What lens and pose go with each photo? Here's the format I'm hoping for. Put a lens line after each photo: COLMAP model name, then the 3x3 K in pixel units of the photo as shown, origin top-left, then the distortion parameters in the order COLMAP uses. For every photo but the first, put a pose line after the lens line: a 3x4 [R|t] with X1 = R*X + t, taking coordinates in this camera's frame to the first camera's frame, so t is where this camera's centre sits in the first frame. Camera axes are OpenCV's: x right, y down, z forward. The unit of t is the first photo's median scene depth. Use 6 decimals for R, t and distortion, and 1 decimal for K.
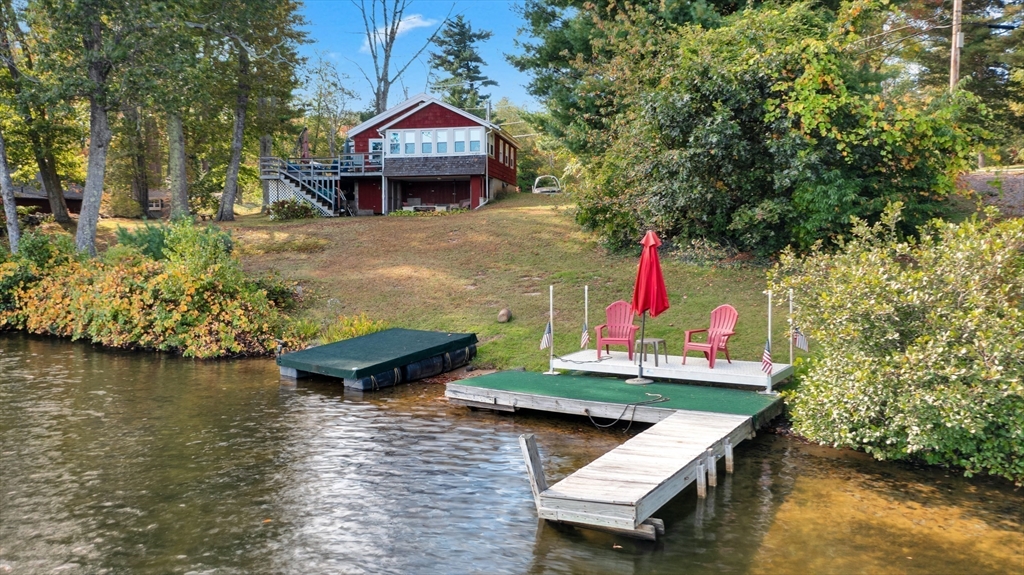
lens RADIAL K [[793.1, 0, 512.0], [0, 793.1, 287.5], [0, 0, 1]] dist [-0.019192, -0.000725]
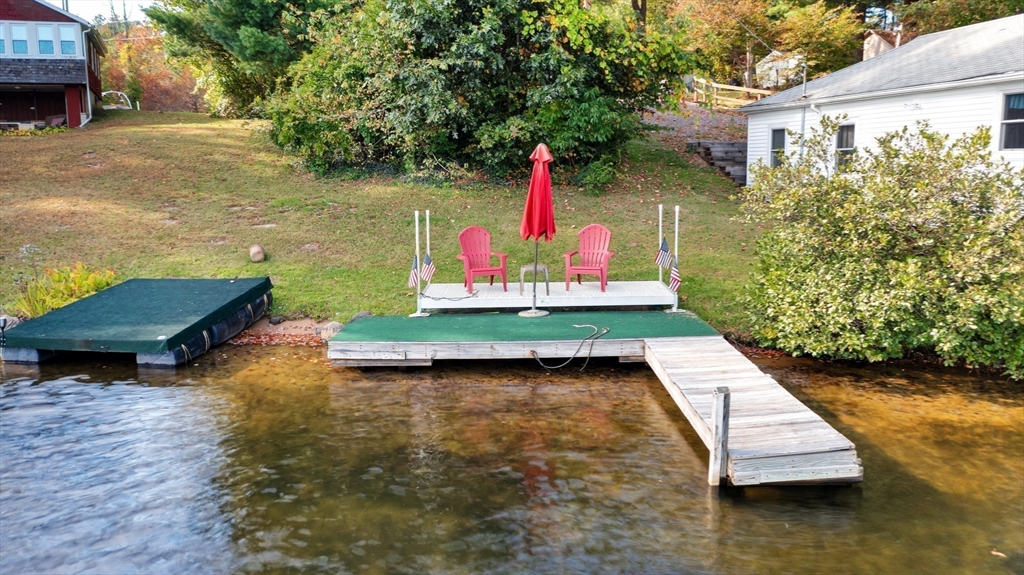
lens RADIAL K [[793.1, 0, 512.0], [0, 793.1, 287.5], [0, 0, 1]] dist [-0.019192, -0.000725]
pose [[0.850551, -0.087428, 0.518575, -0.238054], [0.039884, 0.993968, 0.102158, -0.002734], [-0.524379, -0.066208, 0.848907, 0.183479]]
